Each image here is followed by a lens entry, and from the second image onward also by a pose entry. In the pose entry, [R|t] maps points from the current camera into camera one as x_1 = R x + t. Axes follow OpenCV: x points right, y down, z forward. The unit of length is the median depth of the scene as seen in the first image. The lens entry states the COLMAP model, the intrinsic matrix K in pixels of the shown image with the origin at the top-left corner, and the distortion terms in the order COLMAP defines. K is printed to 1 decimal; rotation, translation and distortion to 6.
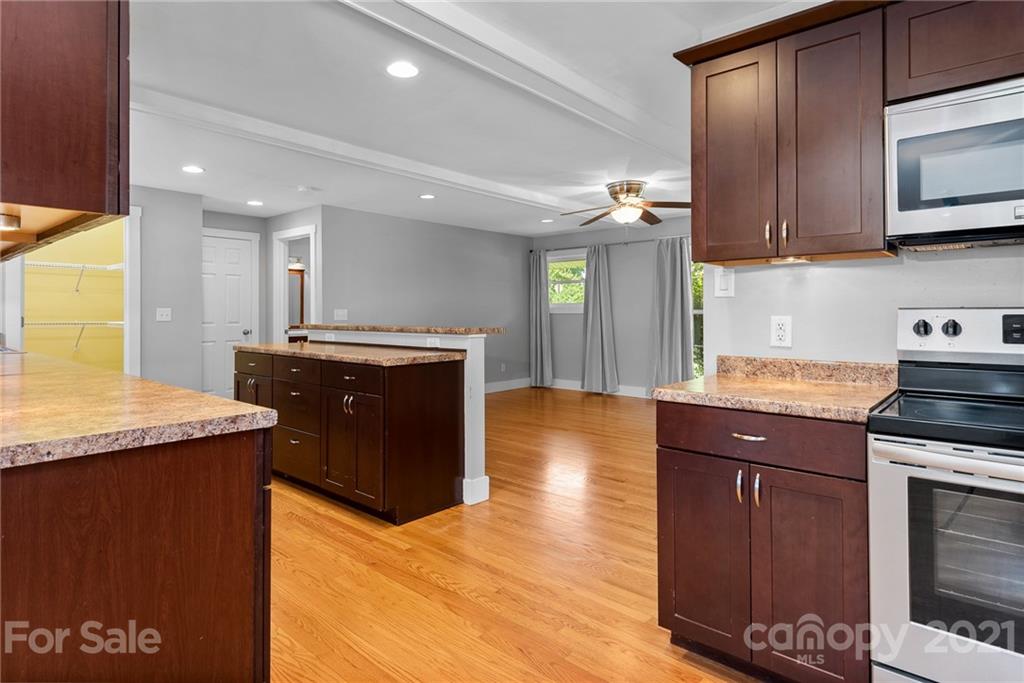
lens RADIAL K [[565.9, 0, 487.4], [0, 565.9, 313.9], [0, 0, 1]] dist [0.028229, -0.004669]
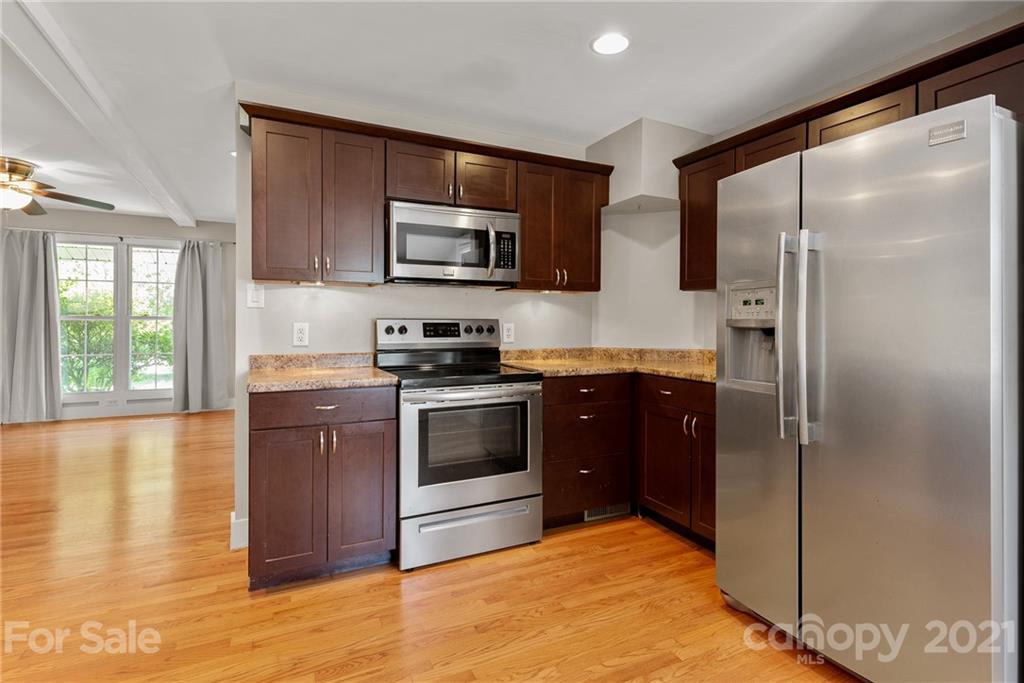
lens RADIAL K [[526.3, 0, 542.4], [0, 526.3, 319.5], [0, 0, 1]] dist [0.004878, -0.001692]
pose [[0.348896, 0.005795, 0.937143, -0.289359], [-0.004504, 0.999980, -0.004506, -0.001008], [-0.937151, -0.002649, 0.348915, 0.013223]]
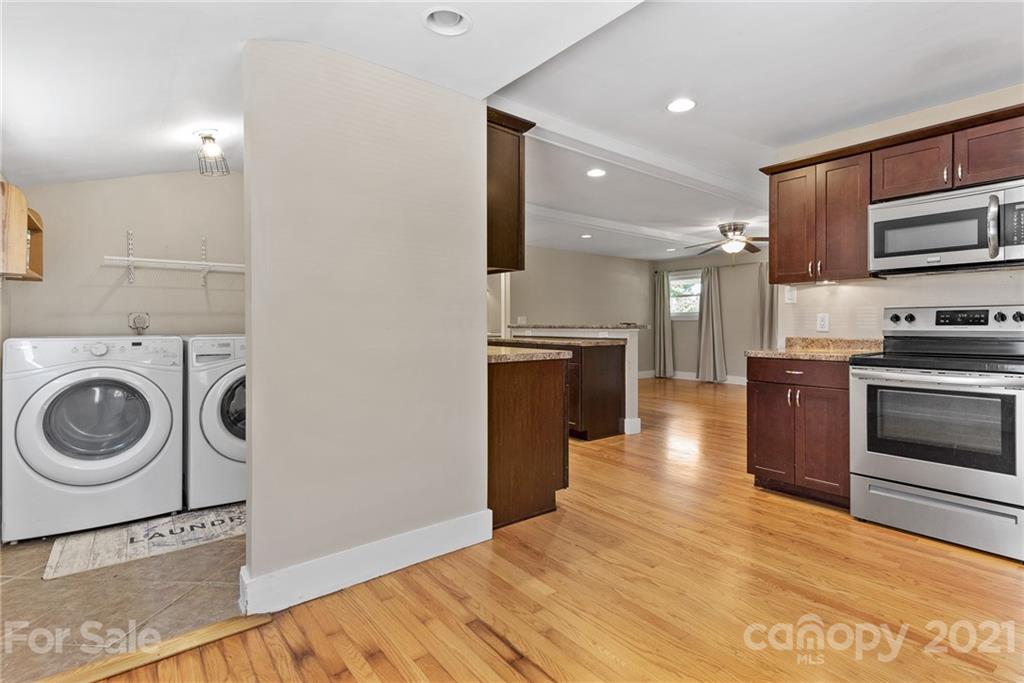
lens RADIAL K [[502.7, 0, 538.6], [0, 502.7, 332.4], [0, 0, 1]] dist [0.027997, -0.000018]
pose [[0.991604, 0.002736, -0.129280, -0.096006], [-0.000923, 0.999900, 0.014084, 0.025207], [0.129305, -0.013847, 0.991508, -0.418546]]
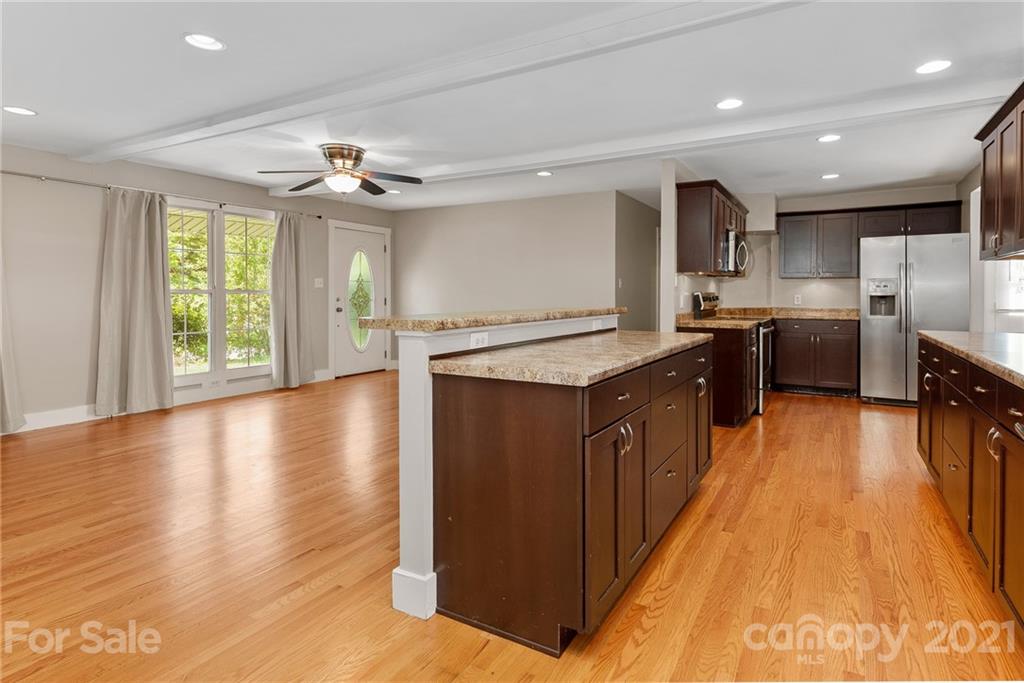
lens RADIAL K [[526.3, 0, 552.1], [0, 526.3, 299.1], [0, 0, 1]] dist [0.004878, -0.001692]
pose [[-0.248803, -0.011676, 0.968484, -0.937683], [-0.000329, 0.999928, 0.011970, -0.003975], [-0.968554, 0.002660, -0.248789, 1.303745]]
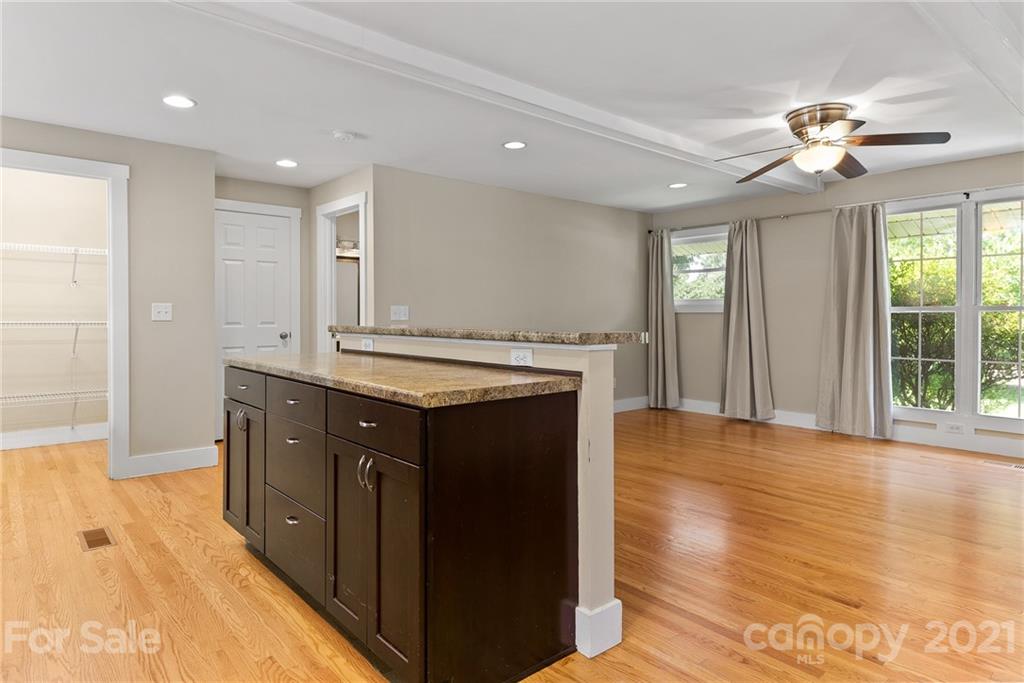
lens RADIAL K [[605.2, 0, 508.9], [0, 605.2, 317.9], [0, 0, 1]] dist [0.003768, 0.002670]
pose [[0.992933, 0.001614, -0.118664, -0.036084], [-0.001131, 0.999991, 0.004140, 0.007911], [0.118670, -0.003976, 0.992926, 0.391118]]
